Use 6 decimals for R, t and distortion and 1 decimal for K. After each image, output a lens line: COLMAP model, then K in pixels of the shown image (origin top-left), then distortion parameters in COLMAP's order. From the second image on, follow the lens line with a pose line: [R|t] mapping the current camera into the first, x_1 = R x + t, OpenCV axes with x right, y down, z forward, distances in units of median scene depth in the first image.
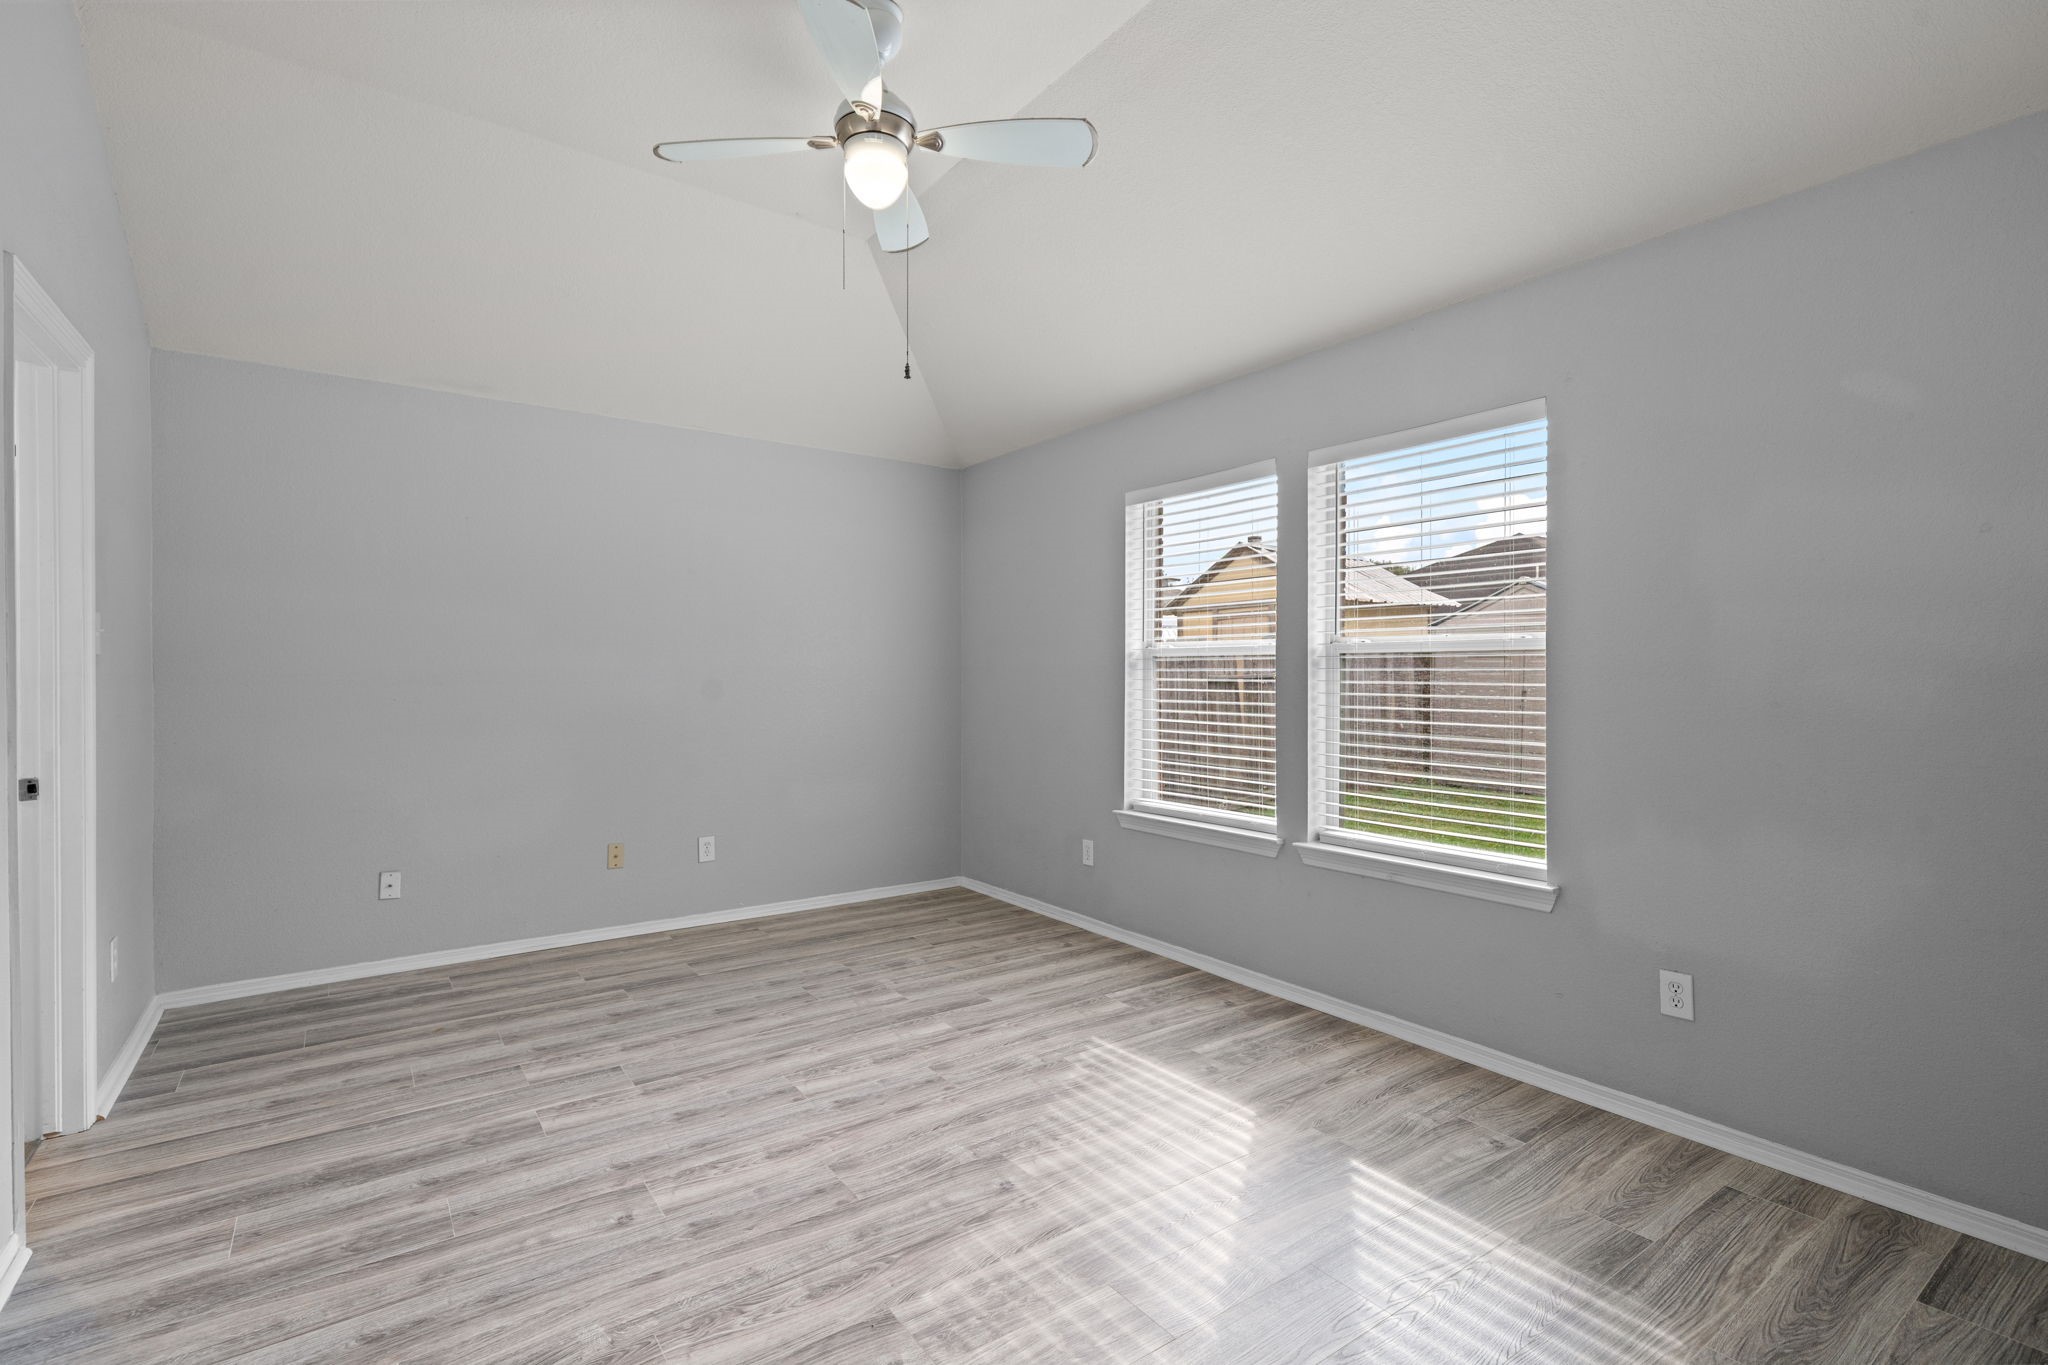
lens RADIAL K [[943.1, 0, 1023.0], [0, 943.1, 679.1], [0, 0, 1]] dist [0.003068, 0.000491]
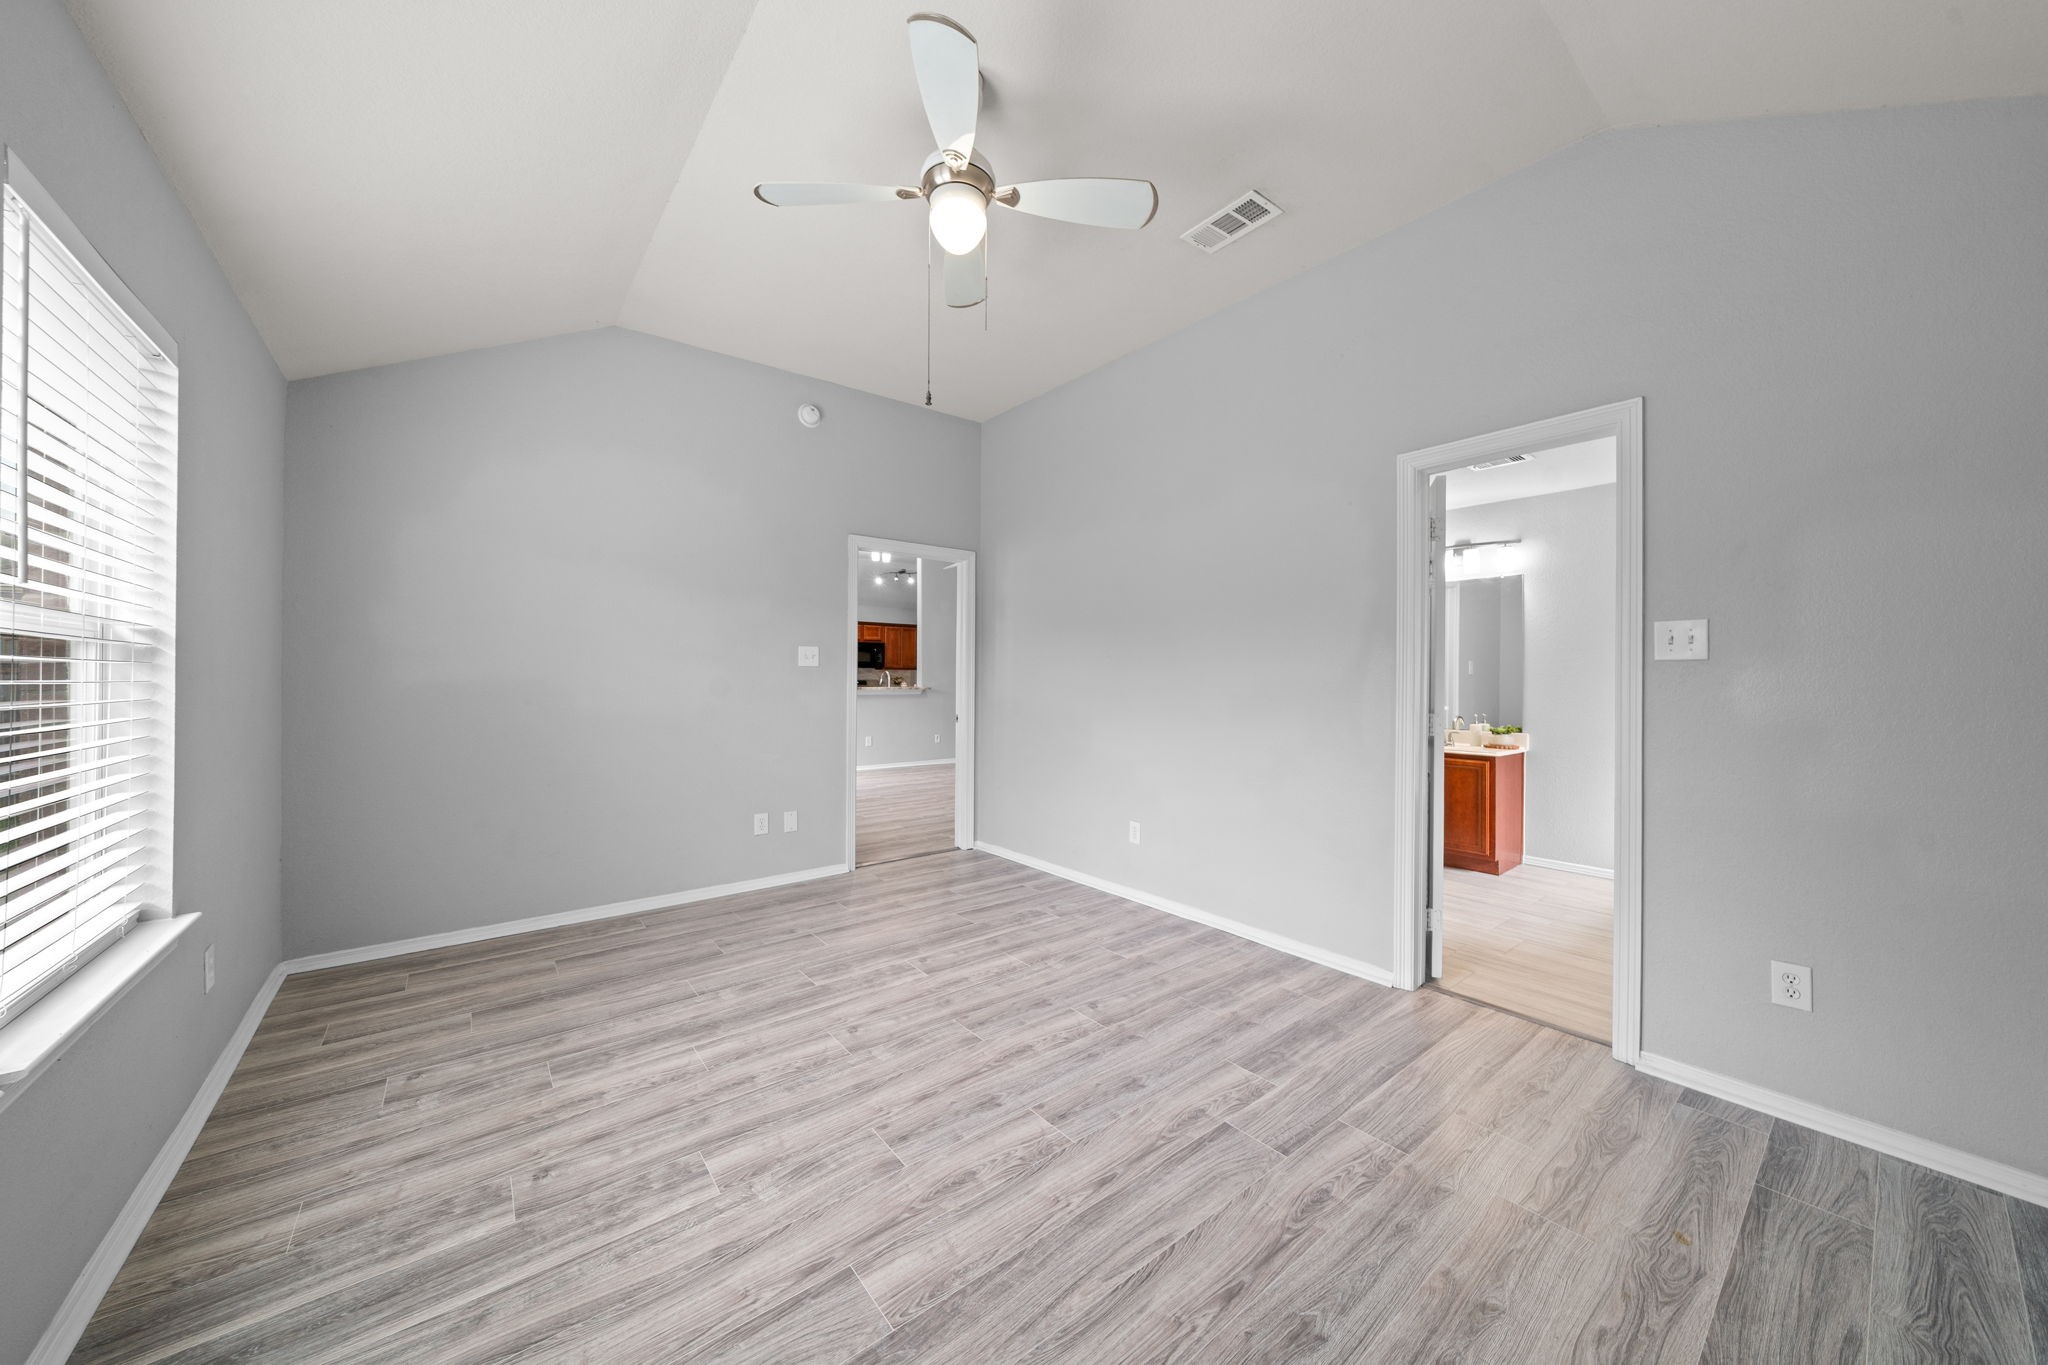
lens RADIAL K [[709.5, 0, 1017.7], [0, 709.5, 676.9], [0, 0, 1]] dist [-0.005600, -0.000168]
pose [[-0.999108, -0.004987, -0.041942, -0.190612], [-0.005028, 0.999987, 0.000869, -0.003576], [0.041937, 0.001079, -0.999120, 1.809200]]
